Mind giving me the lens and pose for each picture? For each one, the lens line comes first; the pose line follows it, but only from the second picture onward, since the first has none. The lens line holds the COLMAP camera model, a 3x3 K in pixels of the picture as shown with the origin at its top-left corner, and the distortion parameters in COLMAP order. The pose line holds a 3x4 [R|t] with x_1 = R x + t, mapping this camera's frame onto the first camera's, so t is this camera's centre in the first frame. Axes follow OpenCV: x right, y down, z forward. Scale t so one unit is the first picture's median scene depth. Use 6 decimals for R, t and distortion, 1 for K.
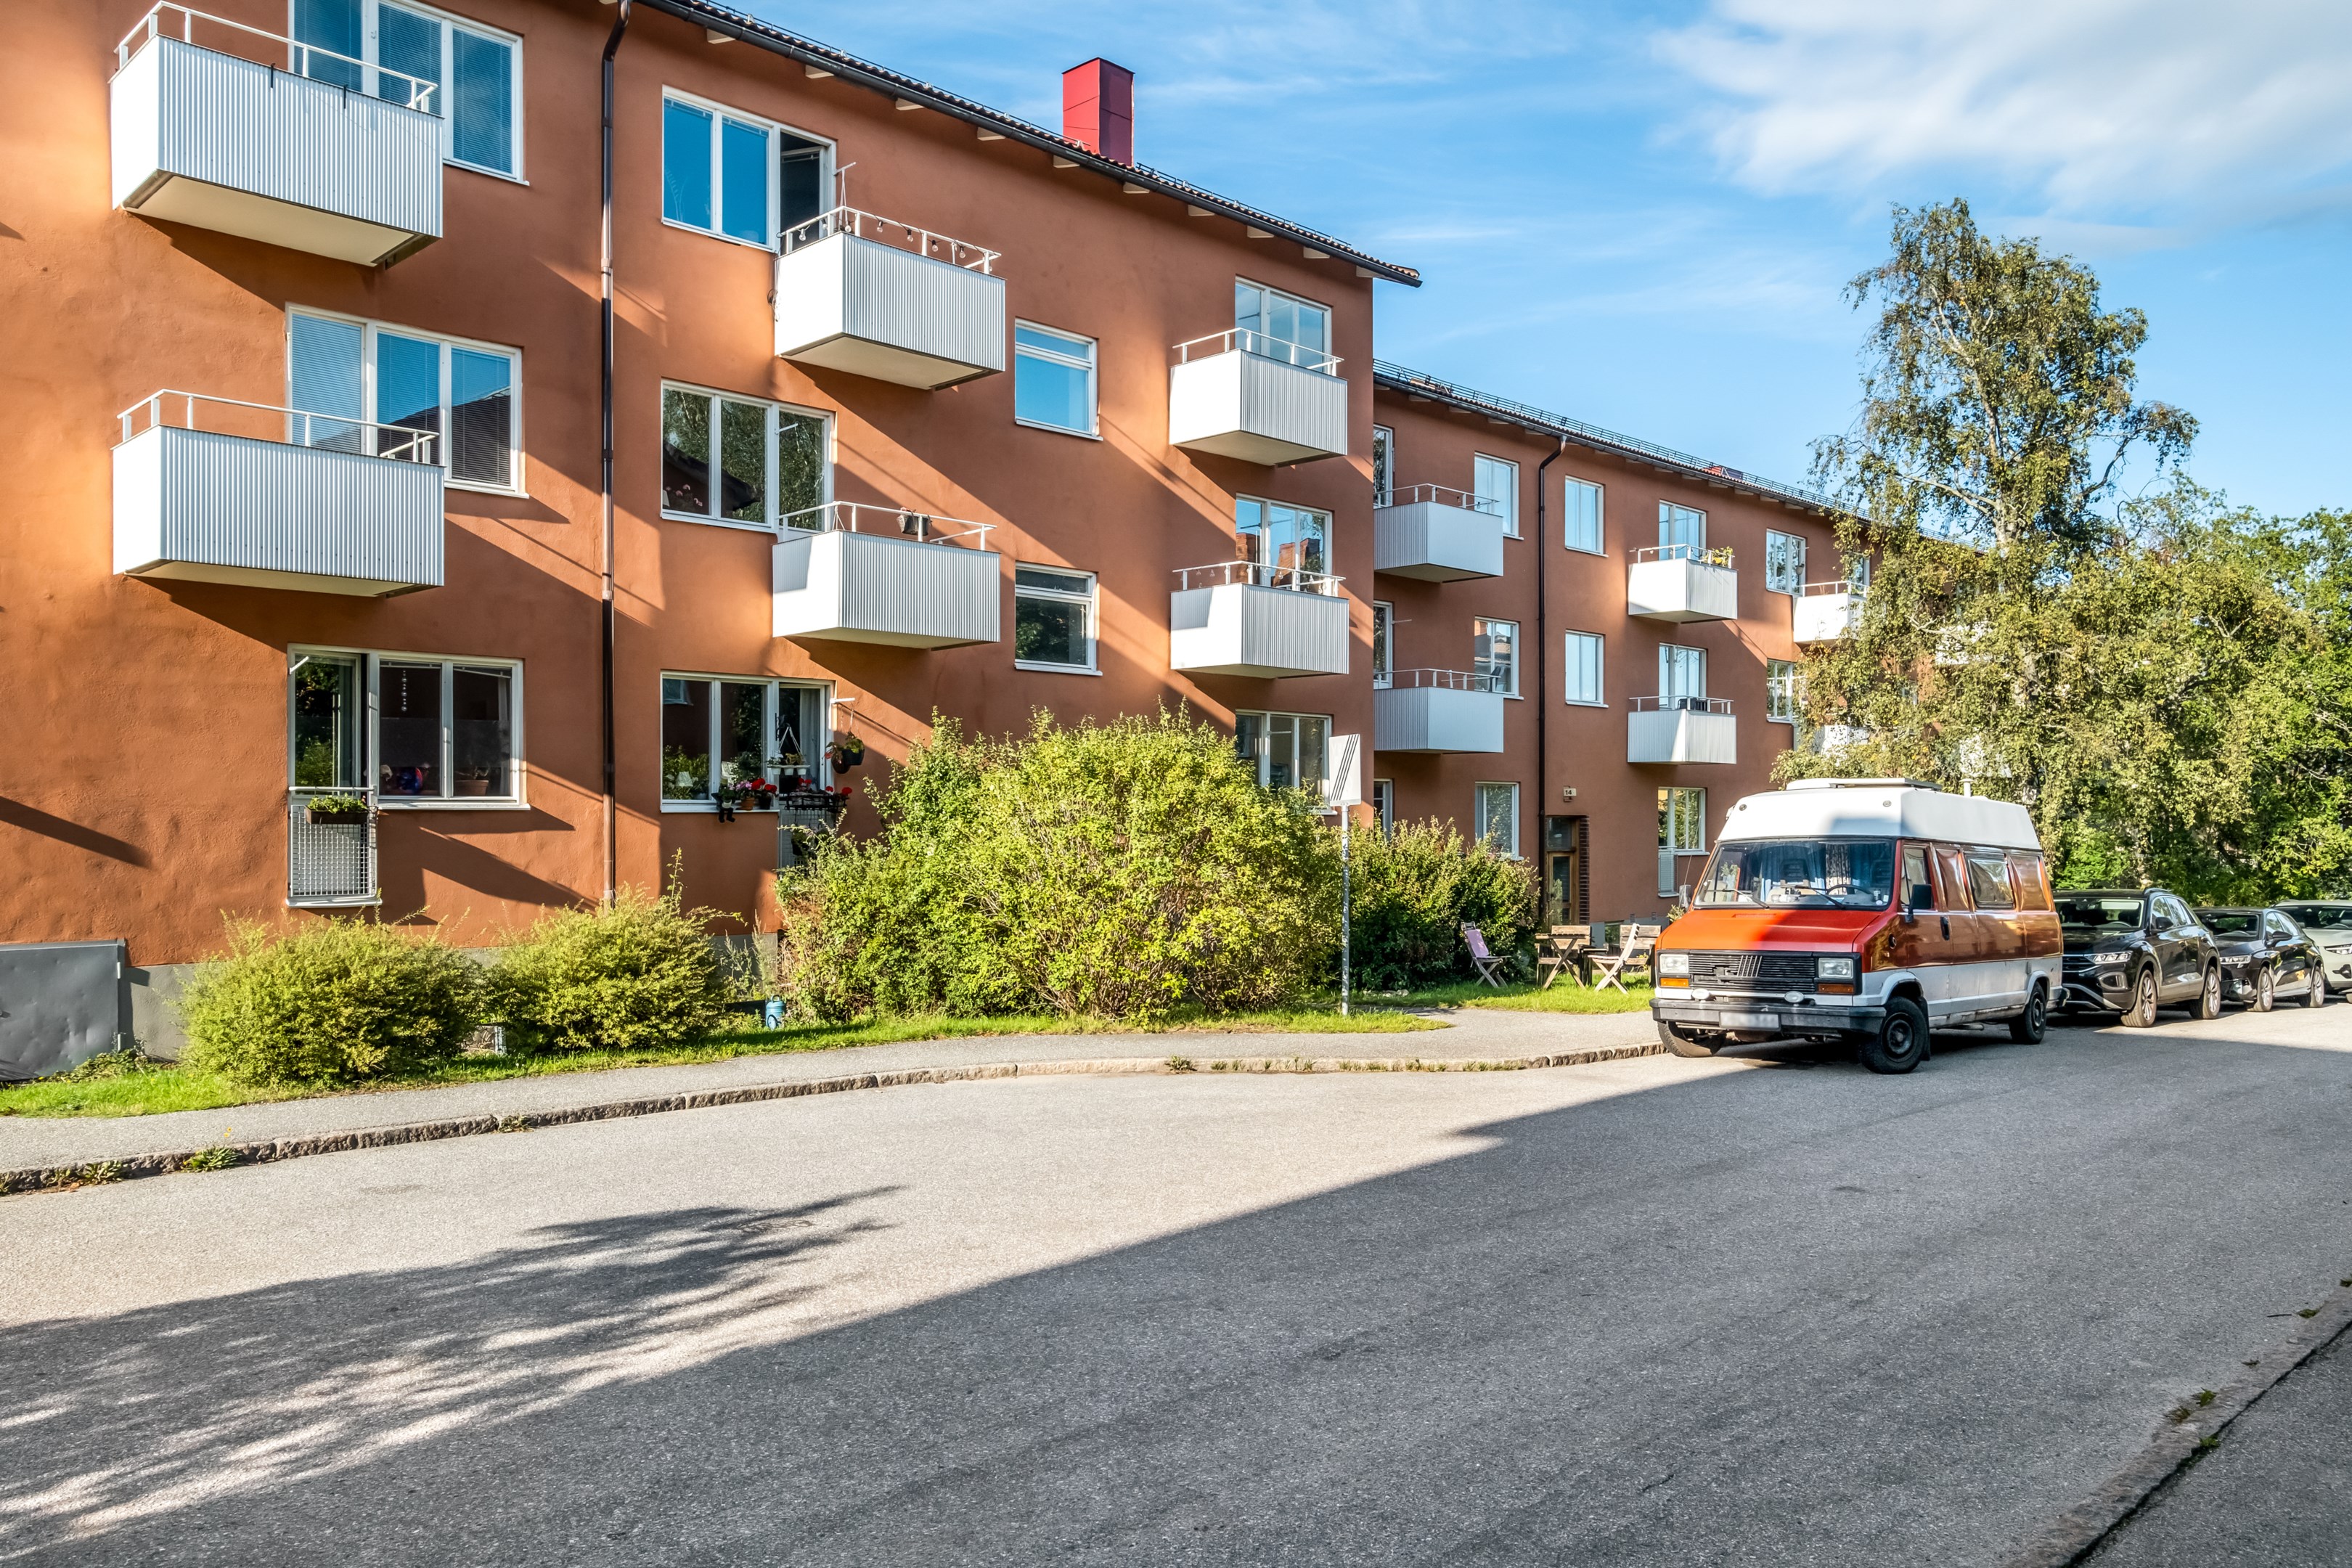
lens RADIAL K [[1748.0, 0, 1176.8], [0, 1748.0, 819.1], [0, 0, 1]] dist [-0.003552, 0.033423]
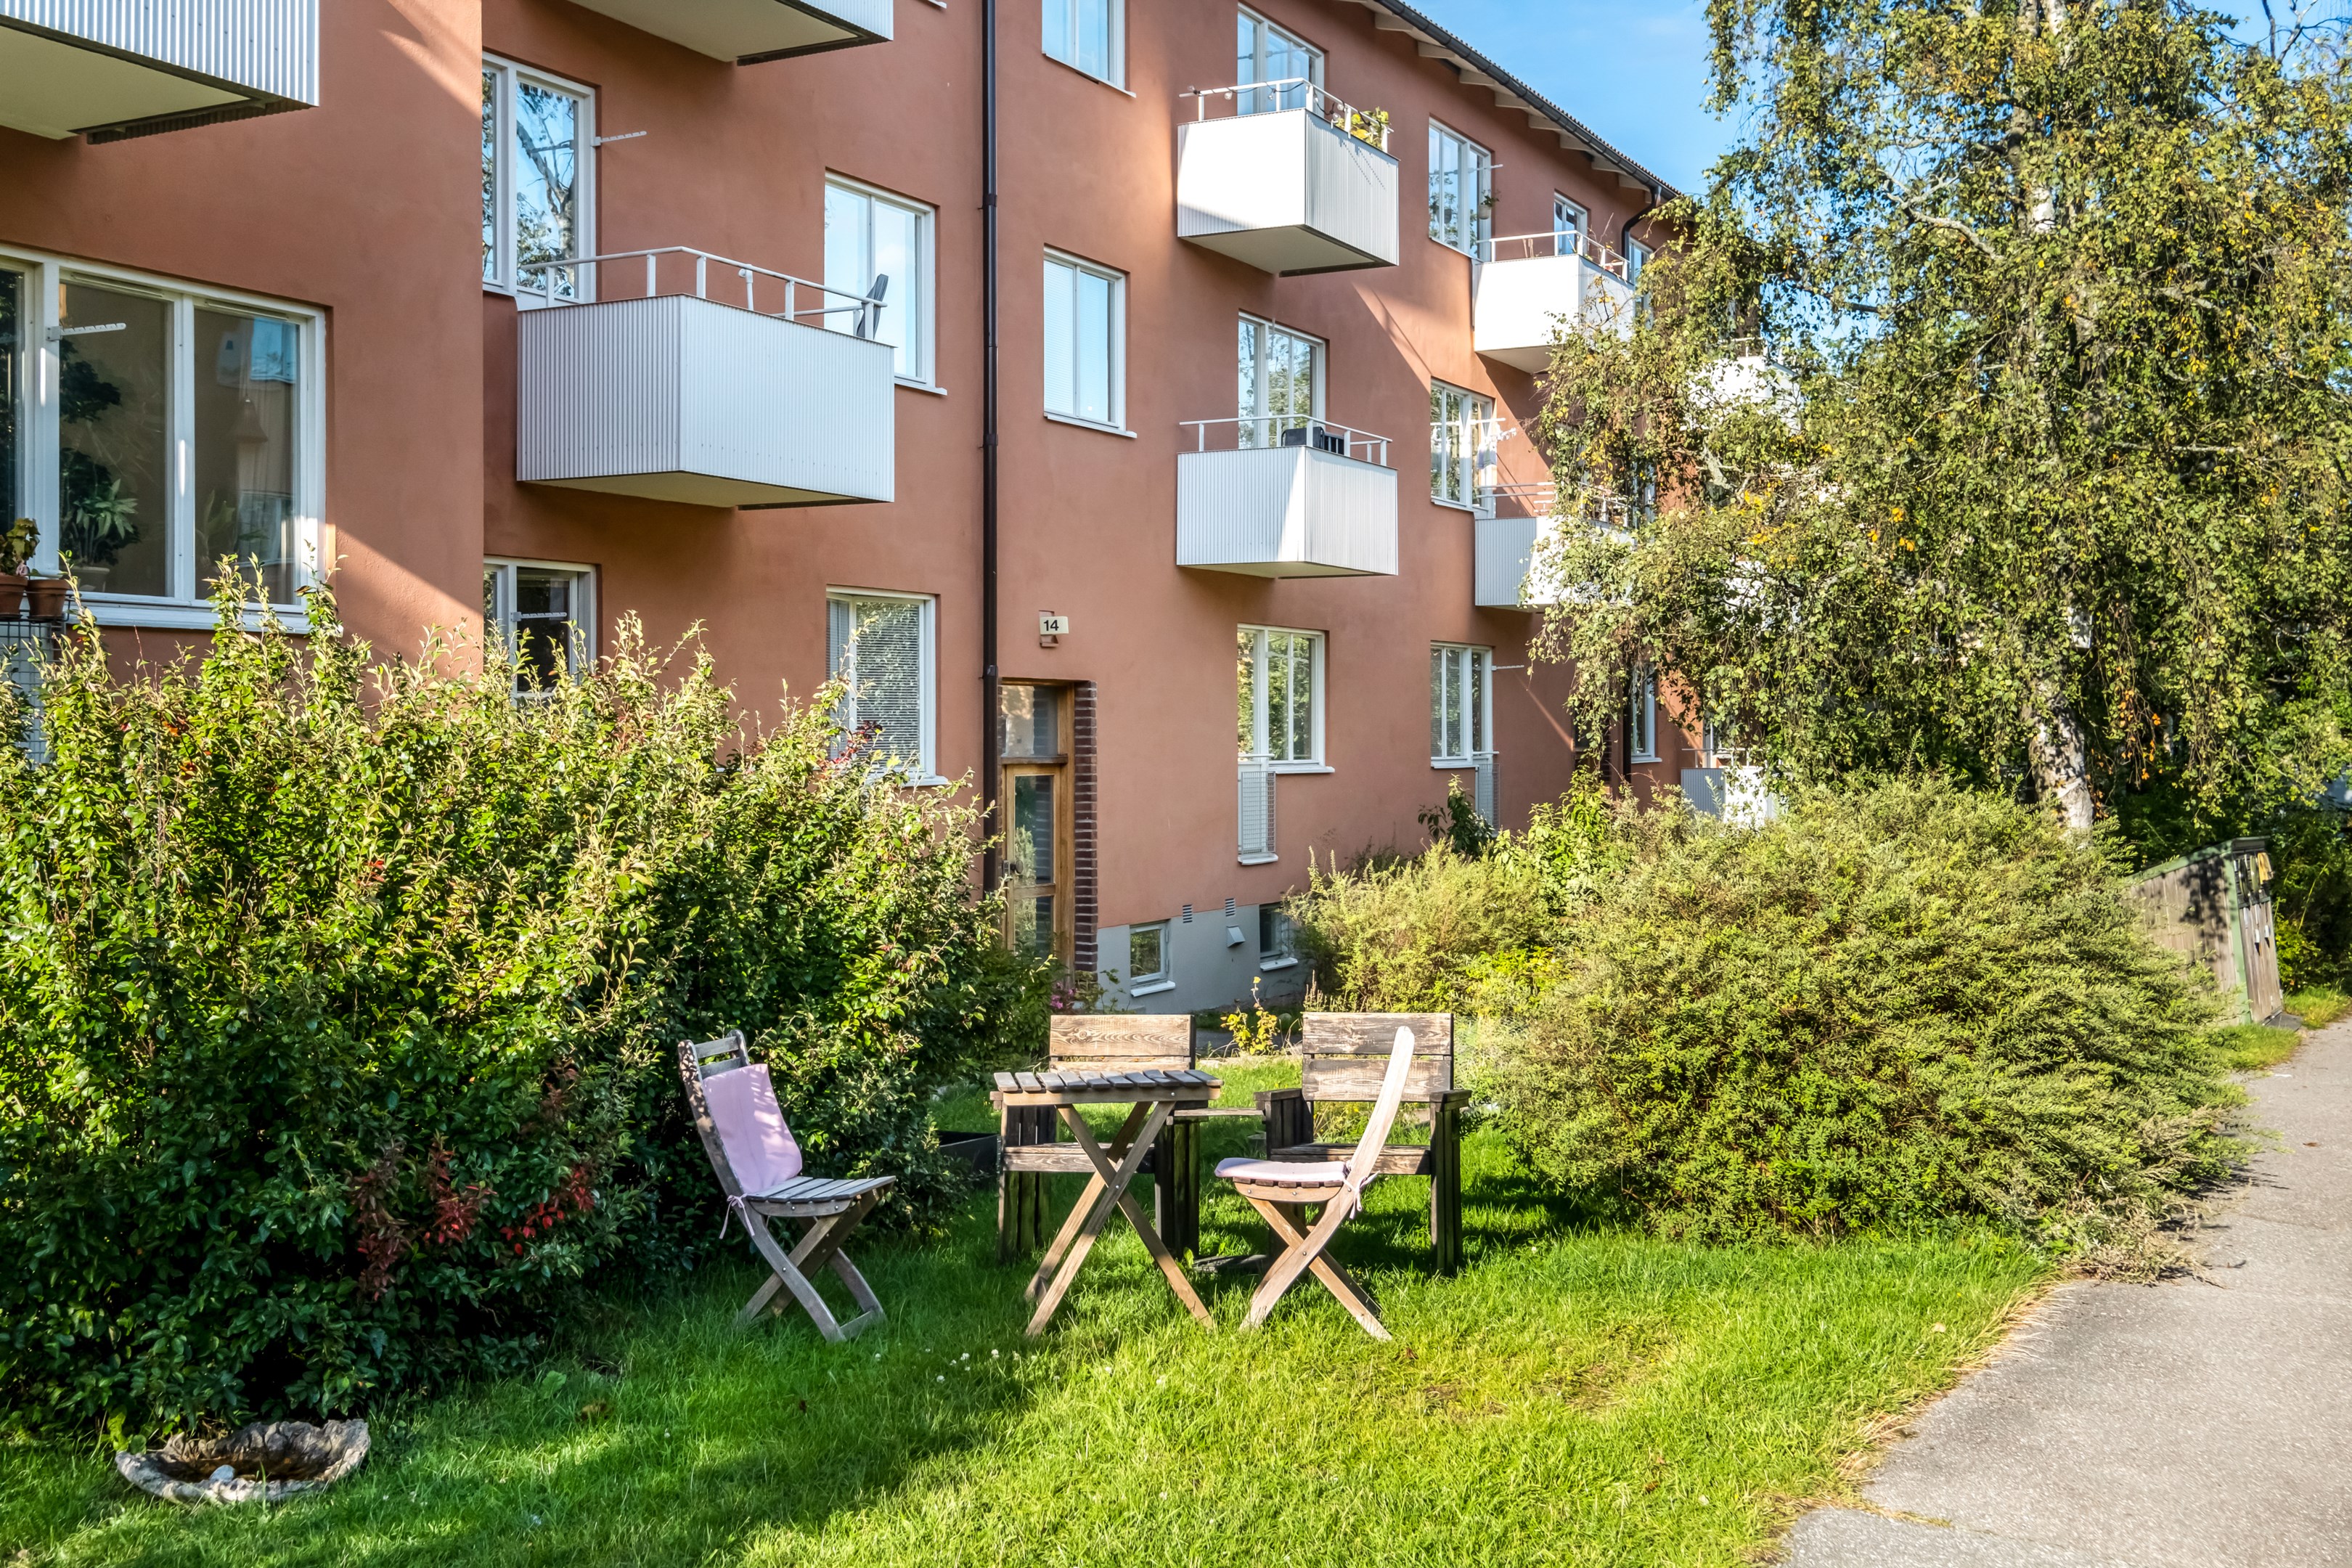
lens RADIAL K [[2451.4, 0, 1176.0], [0, 2451.4, 784.0], [0, 0, 1]] dist [-0.001269, 0.000221]
pose [[0.958588, -0.004845, 0.284755, 0.082085], [-0.000754, 0.999809, 0.019550, 0.011481], [-0.284795, -0.018955, 0.958401, 0.413799]]
